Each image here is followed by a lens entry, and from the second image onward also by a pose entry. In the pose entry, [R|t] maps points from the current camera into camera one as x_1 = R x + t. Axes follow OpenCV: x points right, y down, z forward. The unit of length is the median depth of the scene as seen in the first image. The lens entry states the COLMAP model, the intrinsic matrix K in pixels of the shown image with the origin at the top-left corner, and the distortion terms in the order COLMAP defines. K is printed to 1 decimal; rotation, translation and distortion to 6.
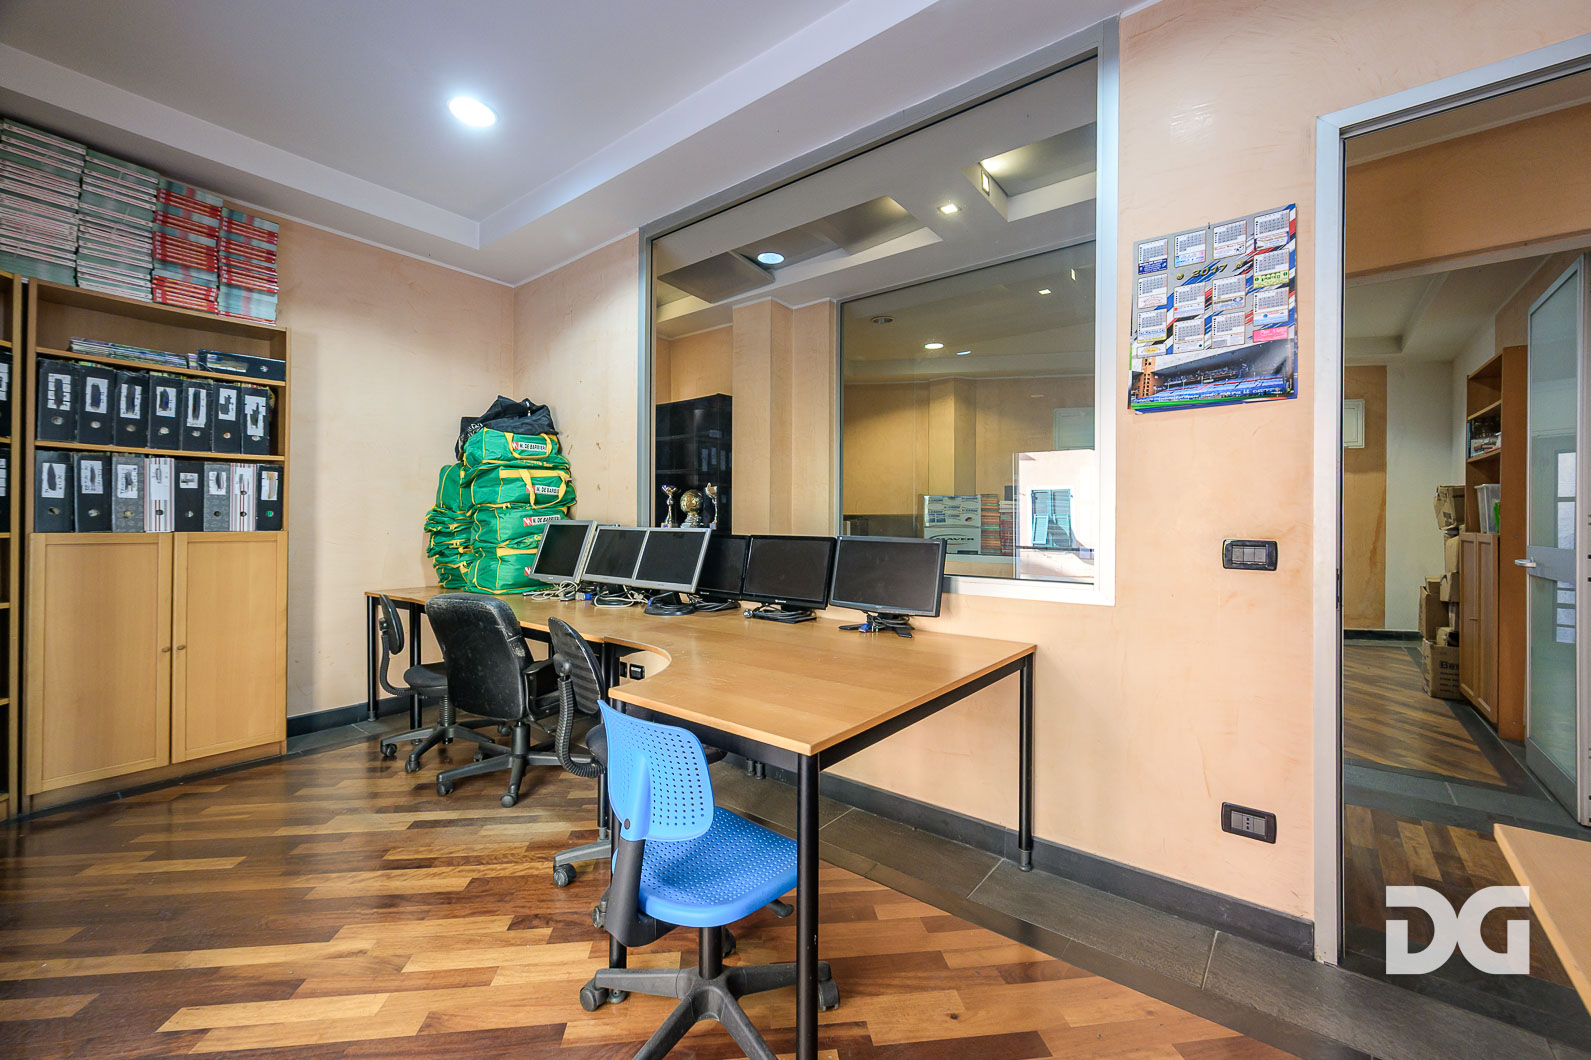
lens RADIAL K [[635.1, 0, 804.9], [0, 635.1, 520.6], [0, 0, 1]] dist [0.000359, -0.002027]
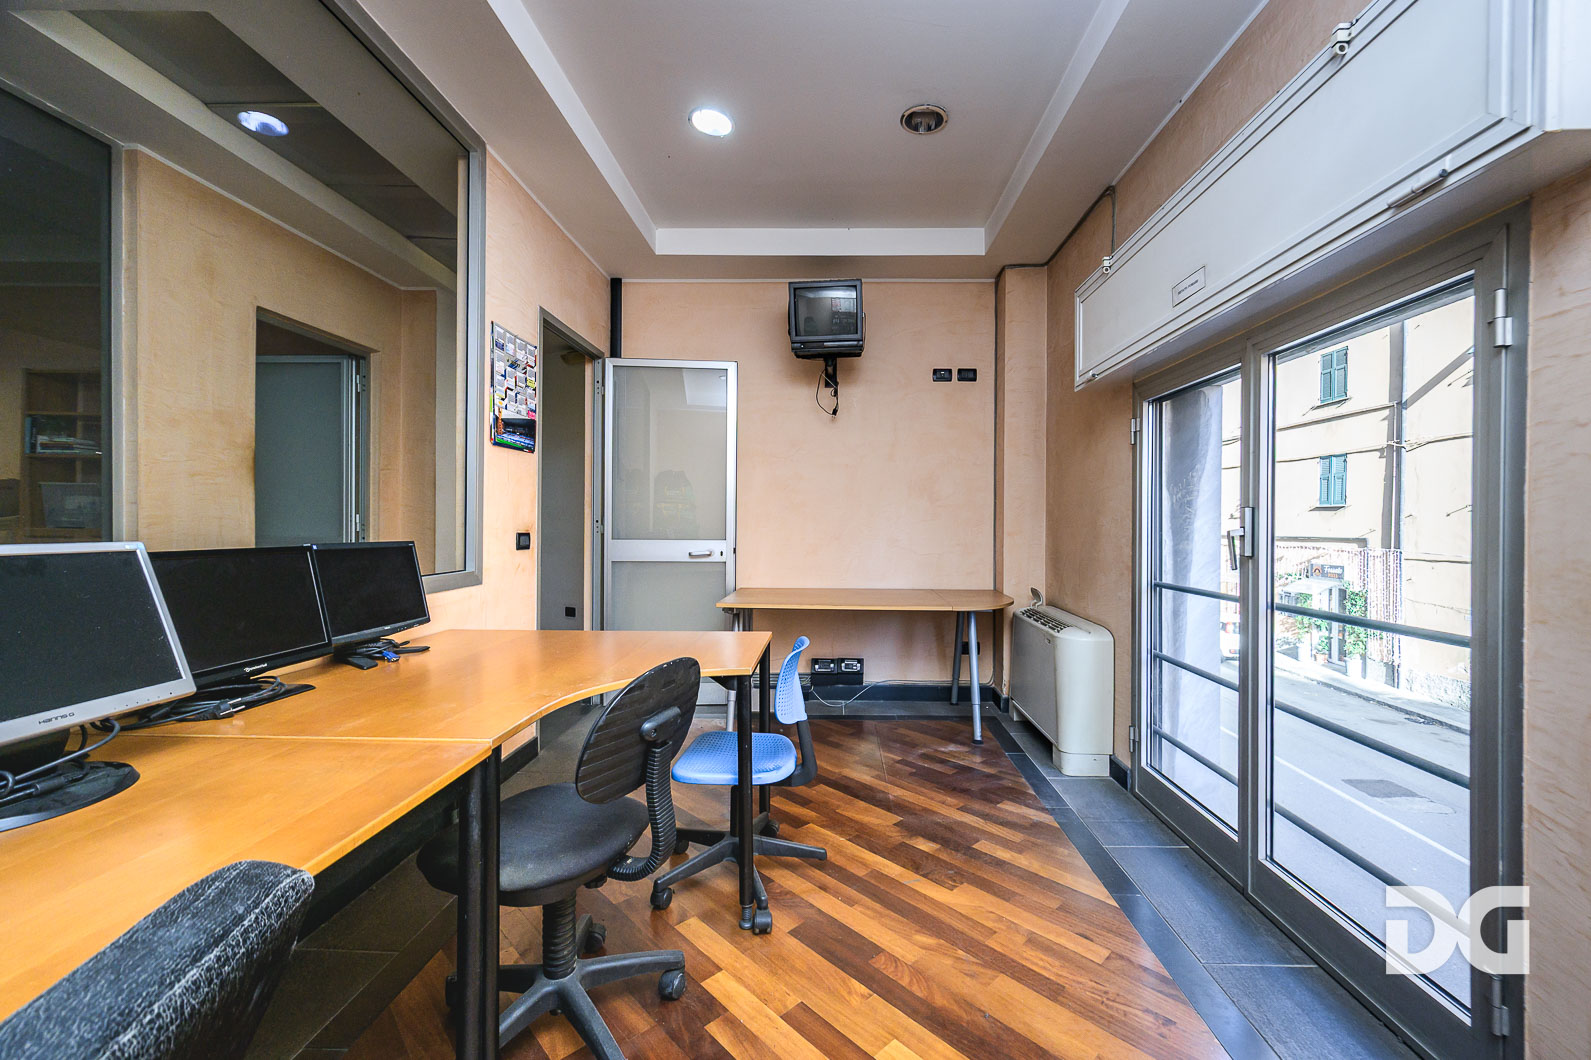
lens RADIAL K [[635.1, 0, 812.4], [0, 635.1, 529.8], [0, 0, 1]] dist [0.000359, -0.002027]
pose [[-0.592687, -0.019108, 0.805206, -1.075430], [-0.015390, 0.999805, 0.012398, -0.007775], [-0.805286, -0.005044, -0.592865, 1.315174]]
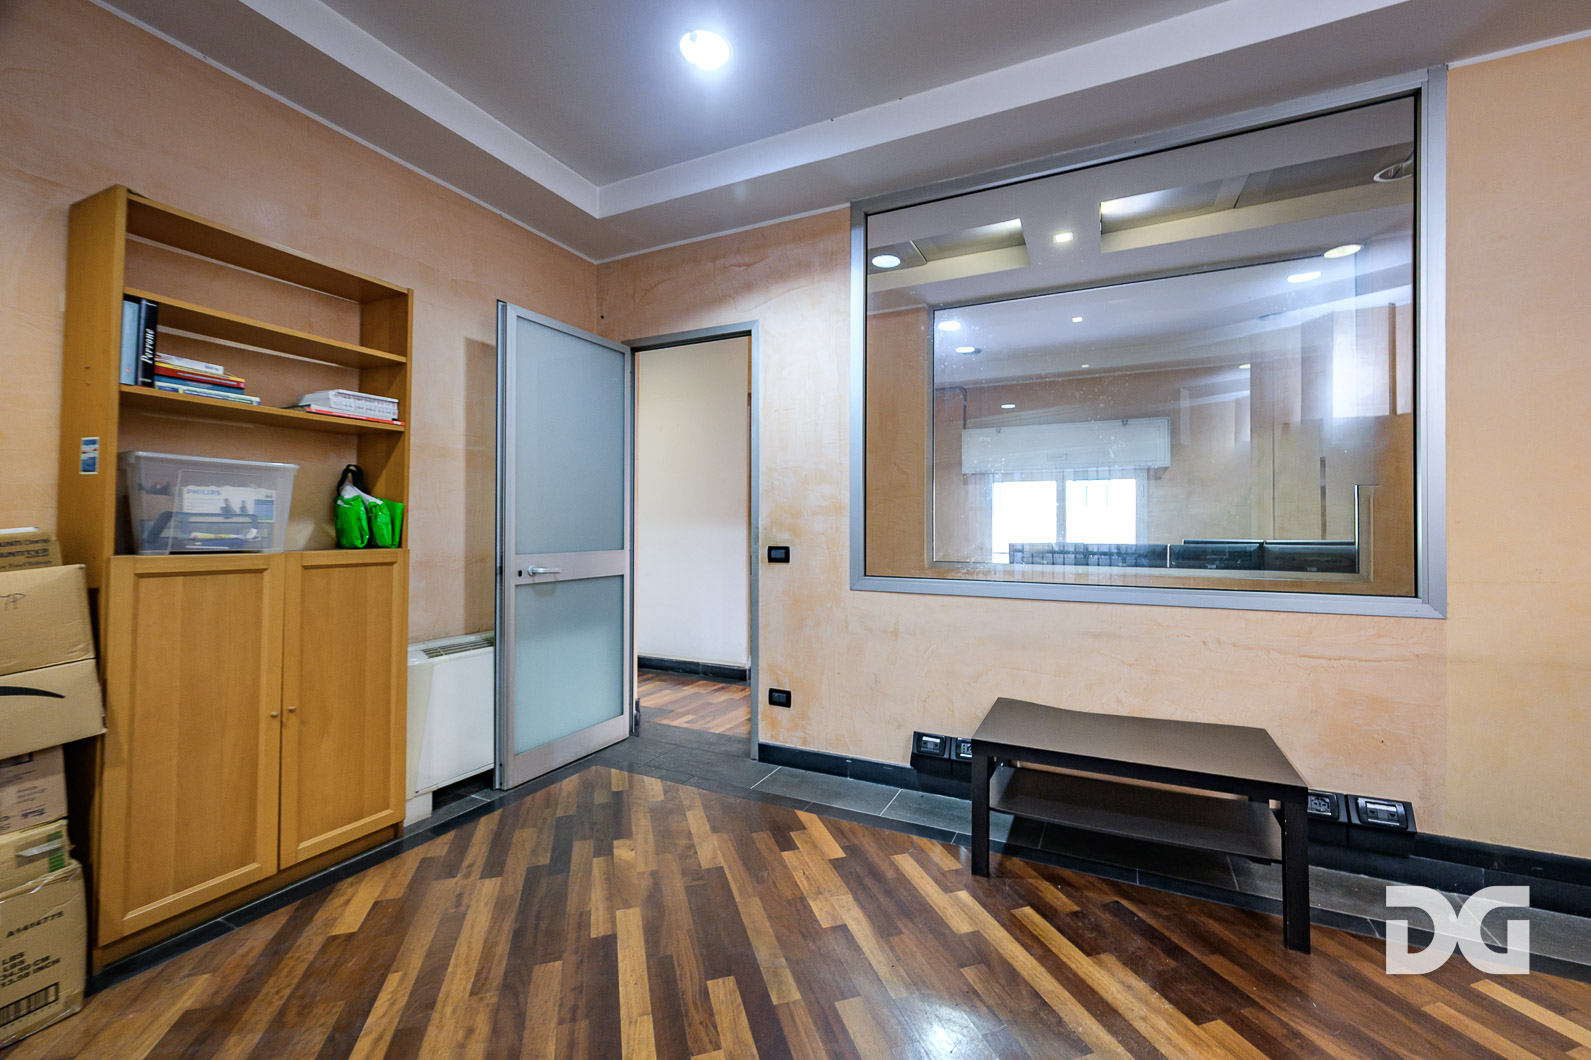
lens RADIAL K [[635.1, 0, 813.0], [0, 635.1, 518.2], [0, 0, 1]] dist [0.000359, -0.002027]
pose [[-0.973881, -0.015848, -0.226506, 1.384467], [-0.012435, 0.999787, -0.016488, -0.001200], [0.226719, -0.013241, -0.973870, 3.245716]]
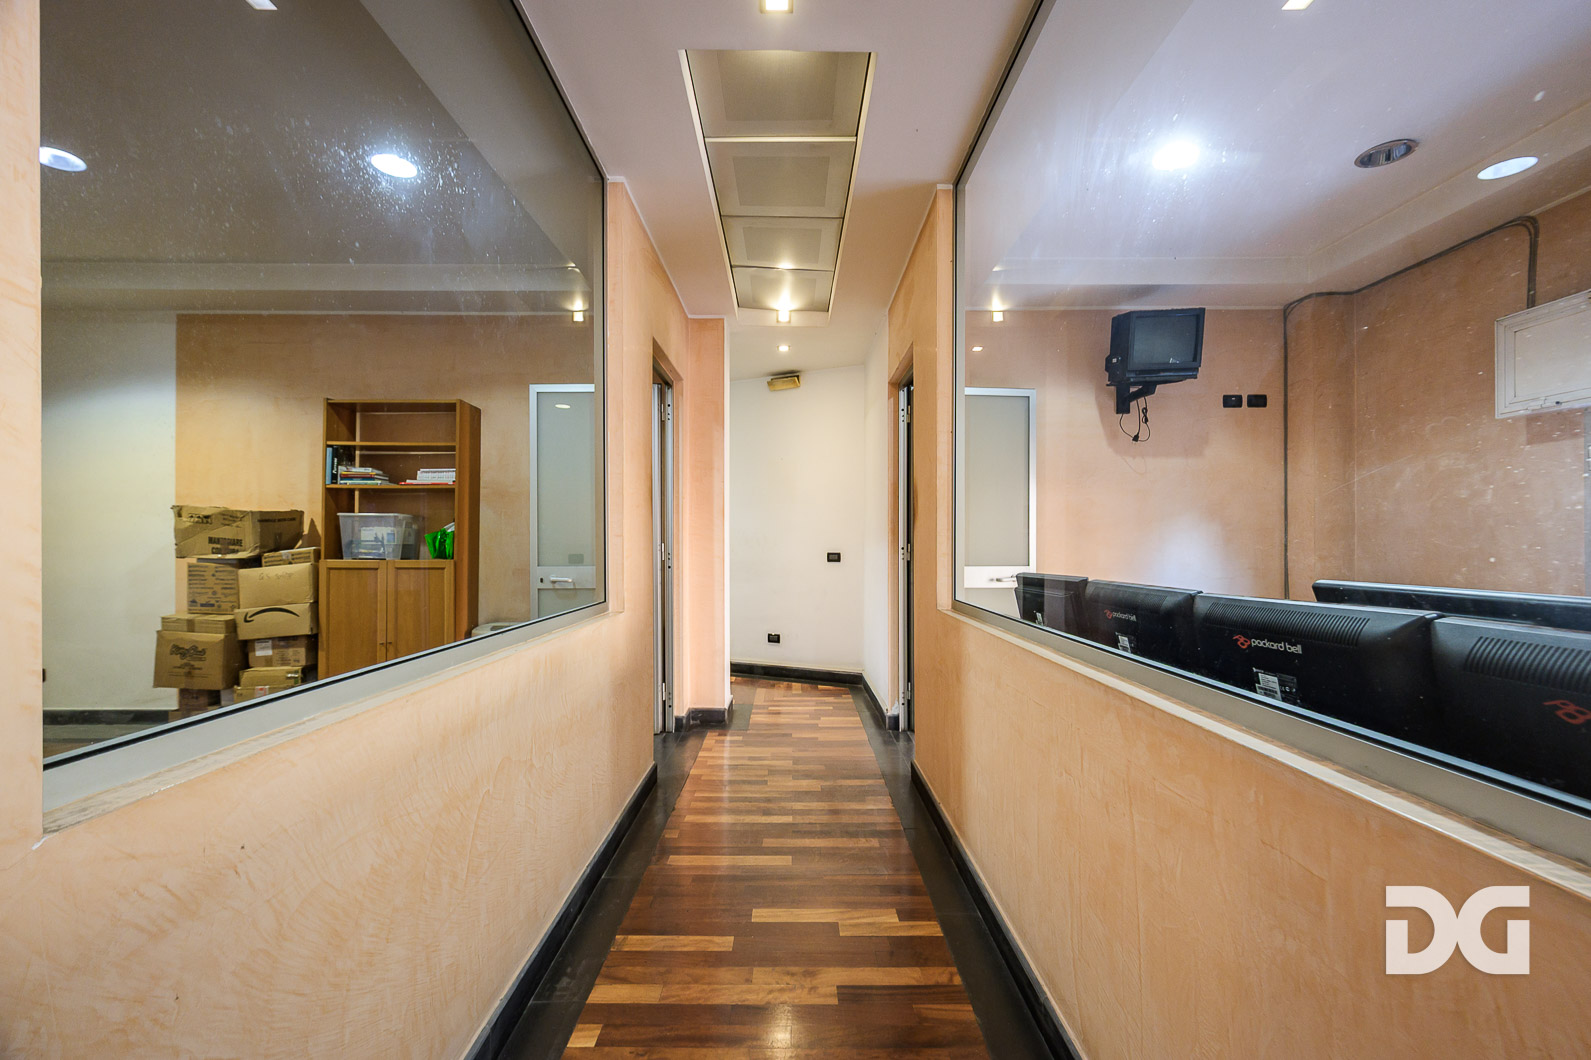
lens RADIAL K [[635.1, 0, 789.6], [0, 635.1, 545.3], [0, 0, 1]] dist [0.000359, -0.002027]
pose [[-0.616811, -0.010815, 0.787037, -0.410255], [-0.004903, 0.999939, 0.009898, -0.024340], [-0.787096, 0.002246, -0.616827, 2.243335]]
